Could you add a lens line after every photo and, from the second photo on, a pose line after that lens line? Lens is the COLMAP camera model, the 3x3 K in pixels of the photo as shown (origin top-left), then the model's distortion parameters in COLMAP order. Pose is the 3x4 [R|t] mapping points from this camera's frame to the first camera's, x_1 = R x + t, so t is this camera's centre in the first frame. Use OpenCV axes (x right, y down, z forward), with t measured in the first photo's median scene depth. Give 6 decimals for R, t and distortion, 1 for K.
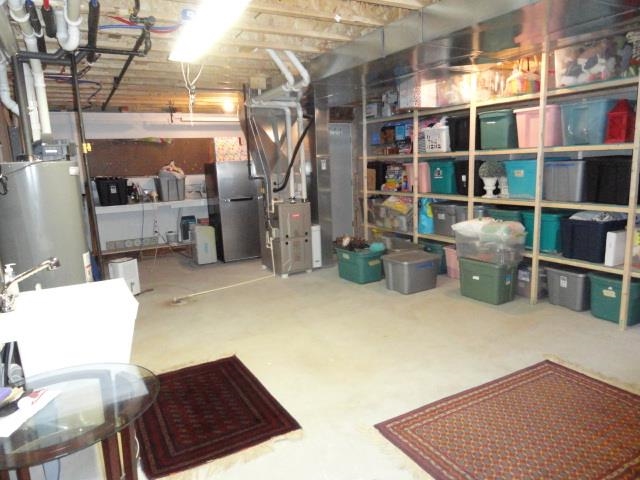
lens RADIAL K [[443.9, 0, 319.1], [0, 443.9, 249.0], [0, 0, 1]] dist [-0.004353, -0.000884]
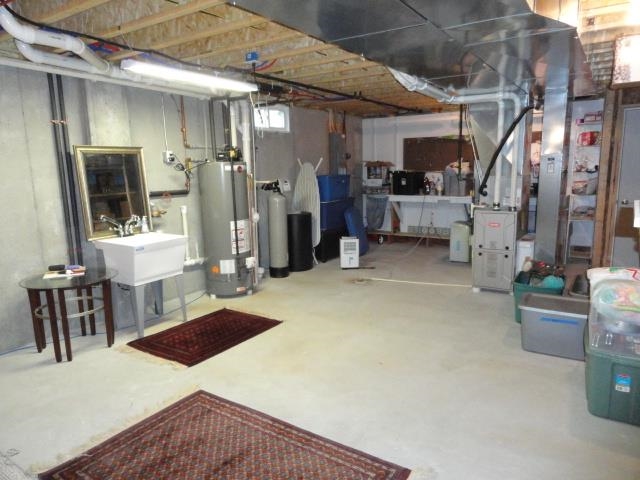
lens RADIAL K [[445.6, 0, 320.0], [0, 445.6, 240.0], [0, 0, 1]] dist [-0.006305, 0.000598]
pose [[0.456977, 0.174934, -0.872107, 0.572135], [-0.168165, 0.979779, 0.108415, -0.085597], [0.873437, 0.097115, 0.477154, 0.302316]]
